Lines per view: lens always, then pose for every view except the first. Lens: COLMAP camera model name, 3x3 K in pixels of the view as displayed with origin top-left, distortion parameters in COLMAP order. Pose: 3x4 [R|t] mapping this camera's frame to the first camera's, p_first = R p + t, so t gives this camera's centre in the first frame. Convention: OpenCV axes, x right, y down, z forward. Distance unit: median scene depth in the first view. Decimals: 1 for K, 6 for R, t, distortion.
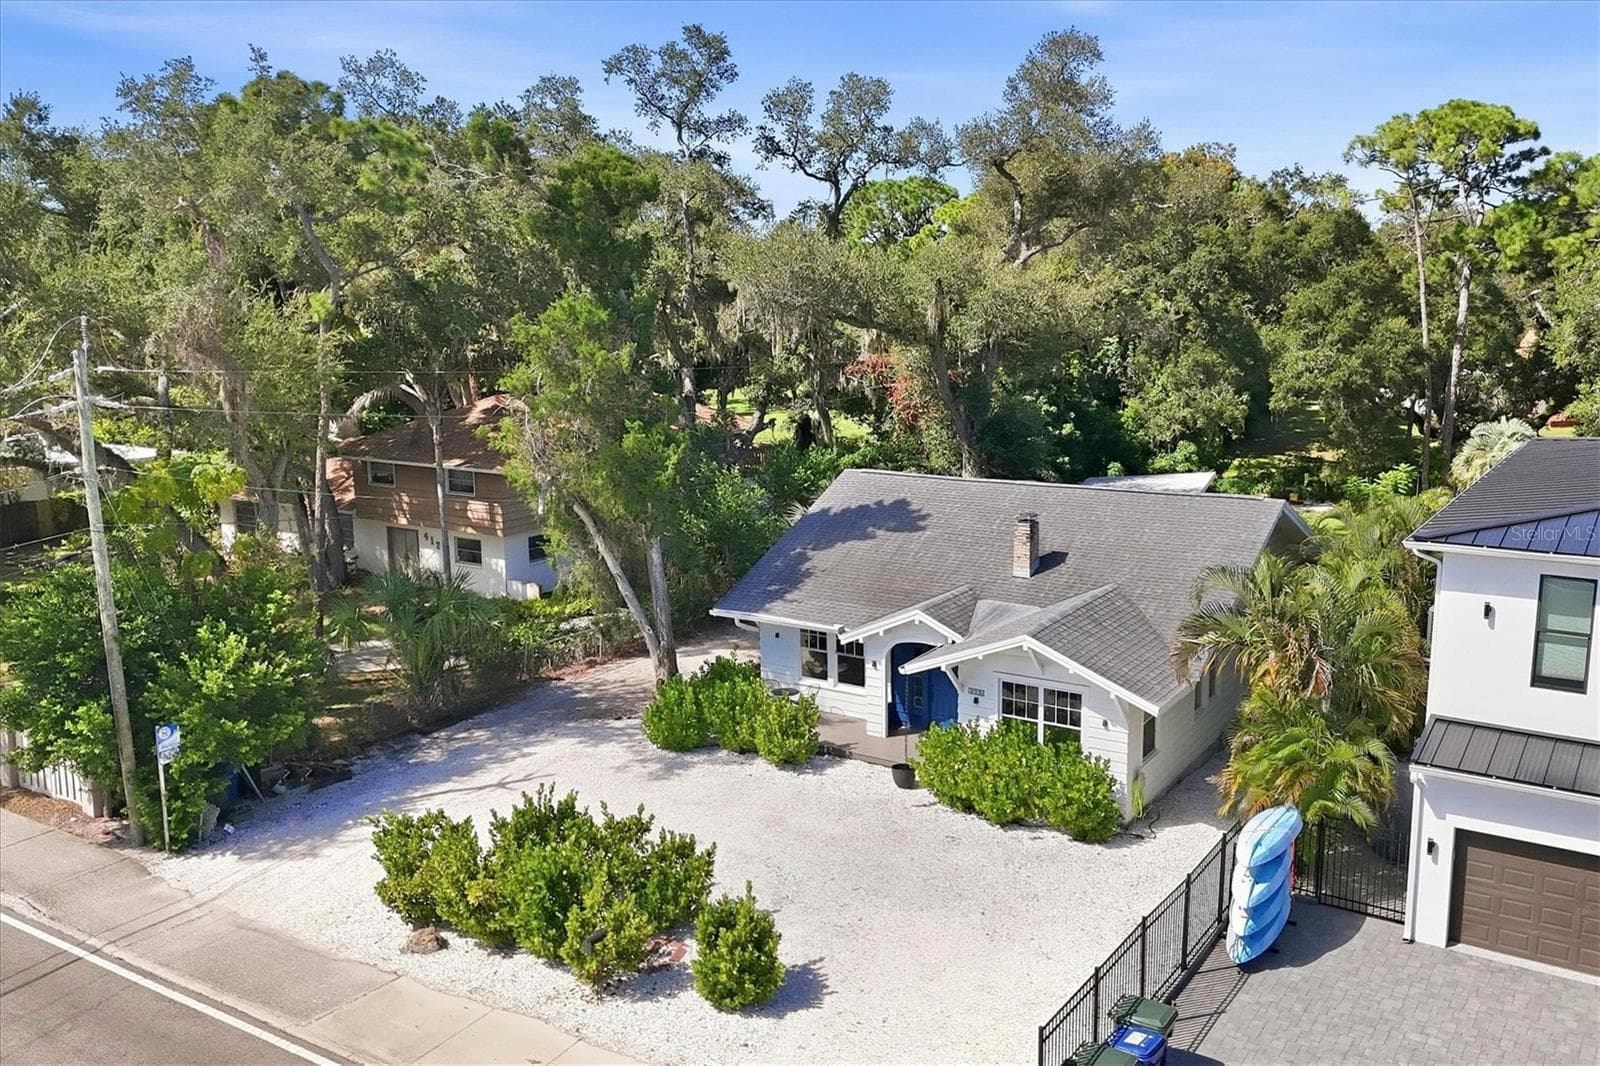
lens RADIAL K [[1565.3, 0, 677.3], [0, 1565.3, 556.6], [0, 0, 1]] dist [0.011650, 0.000145]
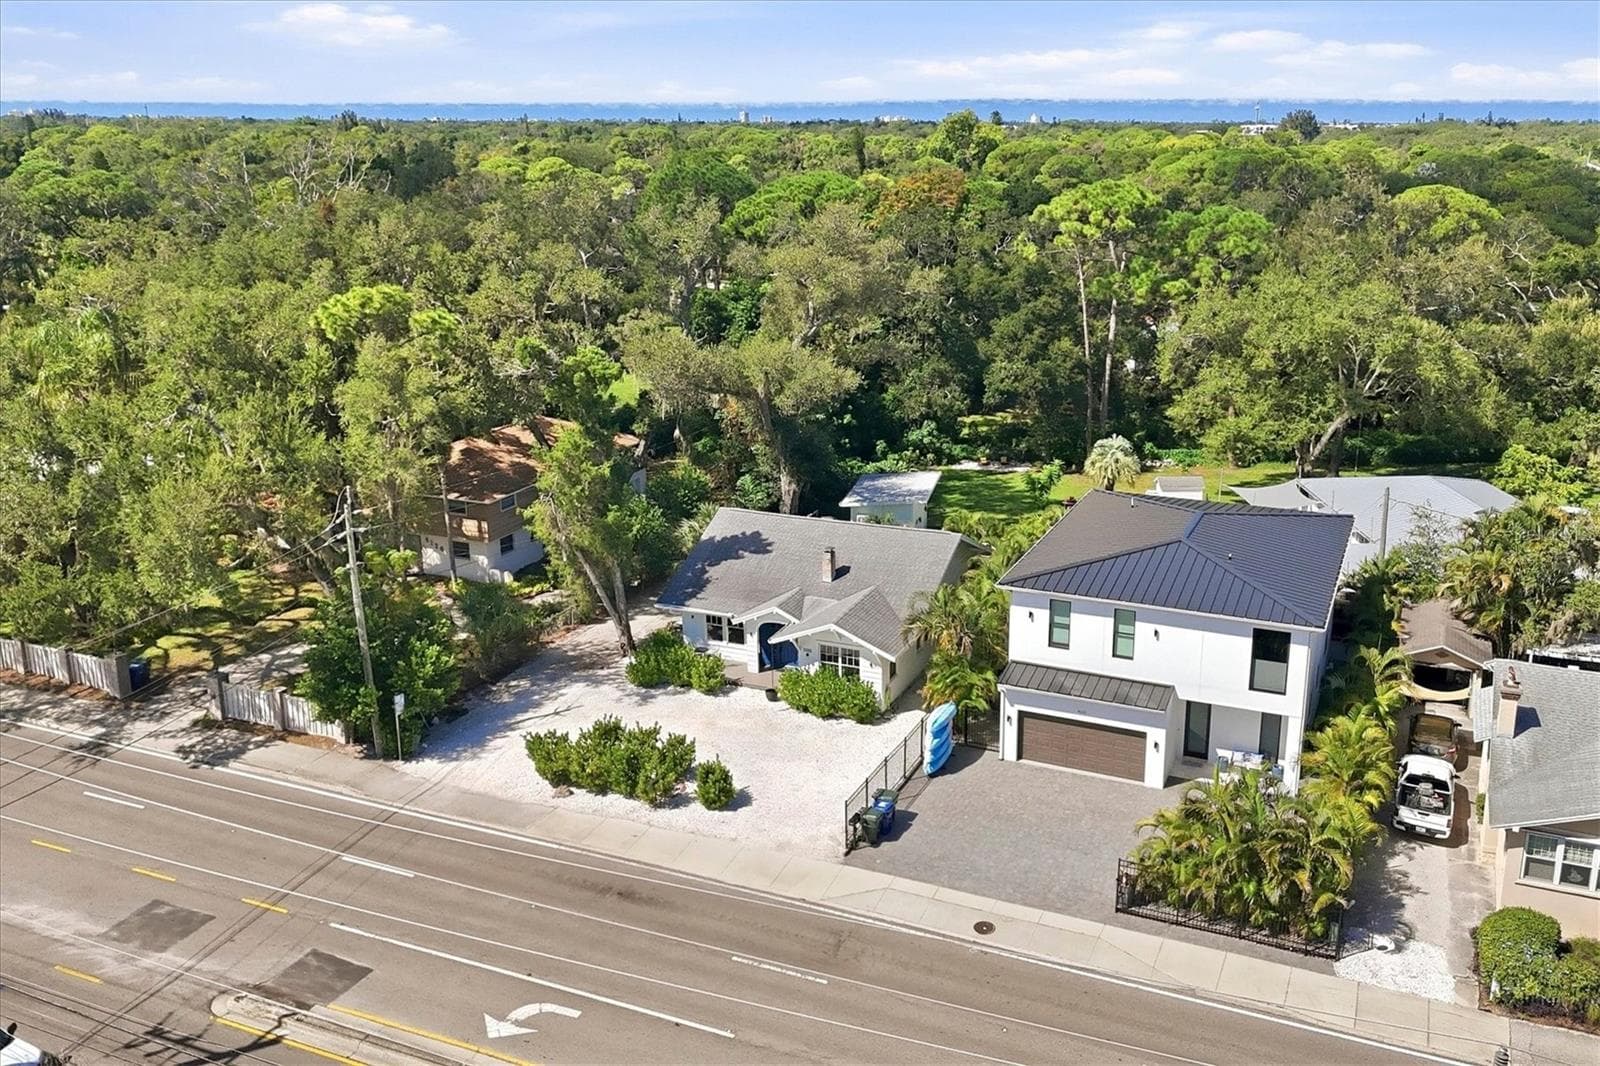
lens RADIAL K [[1565.3, 0, 719.2], [0, 1565.3, 601.5], [0, 0, 1]] dist [0.011650, 0.000145]
pose [[0.986016, -0.052962, 0.158011, -0.229791], [0.035451, 0.993115, 0.111653, -0.203117], [-0.162837, -0.104490, 0.981105, -0.920608]]
